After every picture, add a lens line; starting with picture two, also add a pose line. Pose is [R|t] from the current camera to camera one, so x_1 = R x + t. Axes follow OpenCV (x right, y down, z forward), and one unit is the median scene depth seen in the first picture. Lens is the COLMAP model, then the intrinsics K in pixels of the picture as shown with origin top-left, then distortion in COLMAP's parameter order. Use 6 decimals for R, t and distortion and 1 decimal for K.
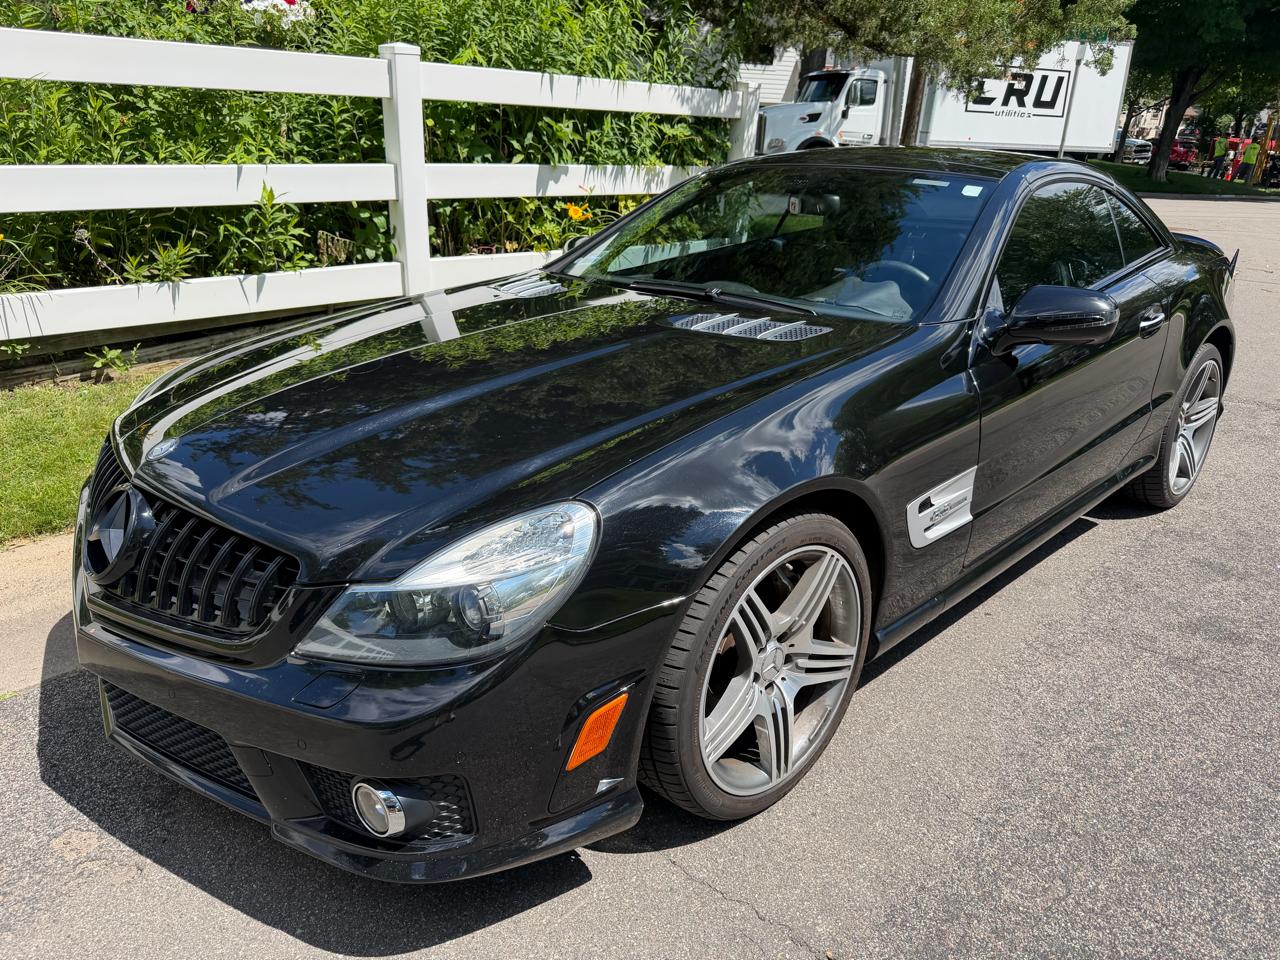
lens RADIAL K [[922.3, 0, 648.9], [0, 922.3, 486.5], [0, 0, 1]] dist [0.010446, -0.014482]
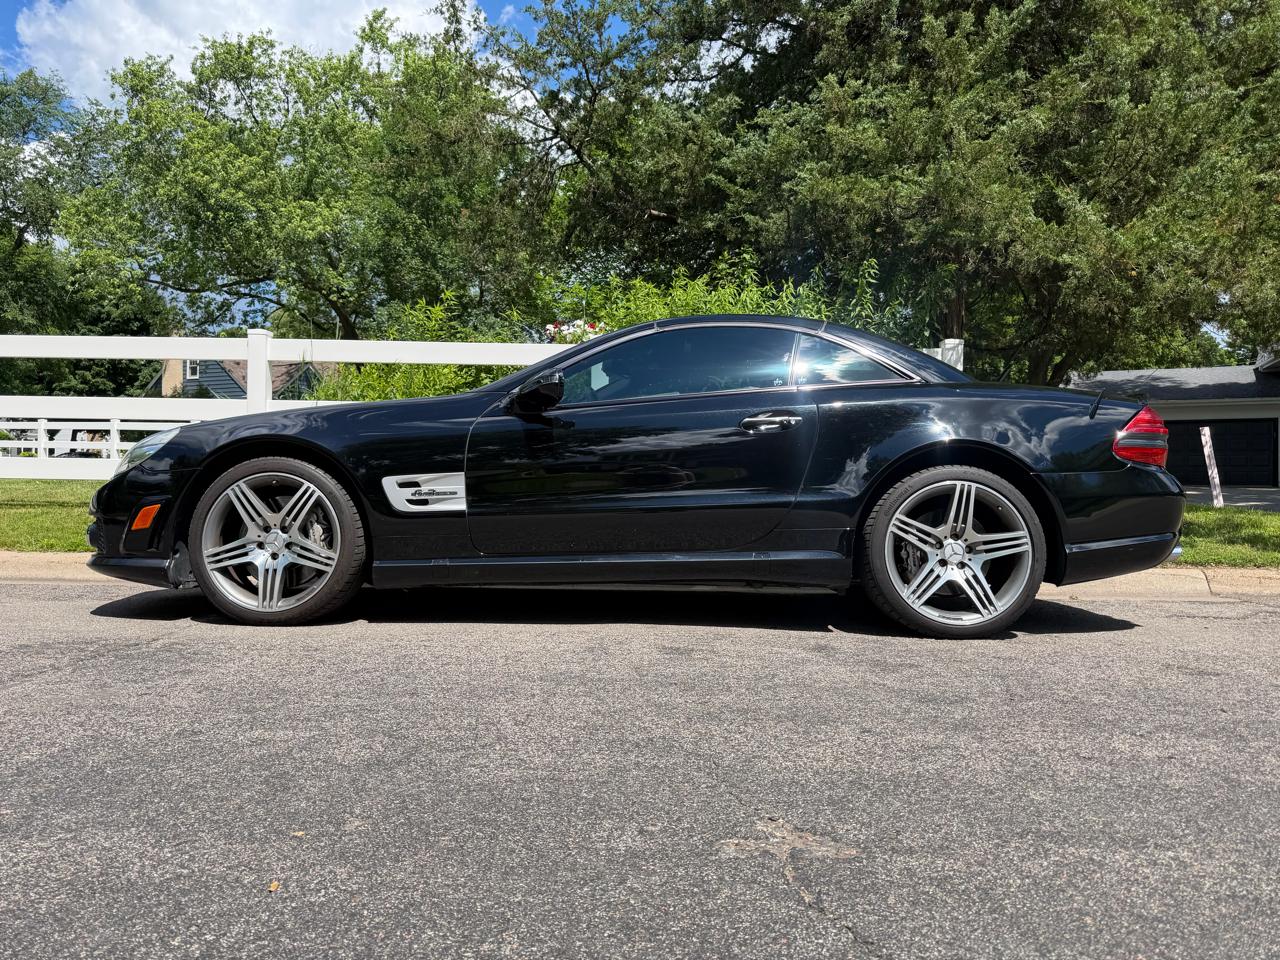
lens RADIAL K [[922.3, 0, 633.7], [0, 922.3, 464.4], [0, 0, 1]] dist [0.010446, -0.014482]
pose [[0.687300, -0.050027, -0.724649, 1.423663], [-0.250621, 0.920030, -0.301220, 0.306700], [0.681768, 0.388641, 0.619799, 0.197528]]
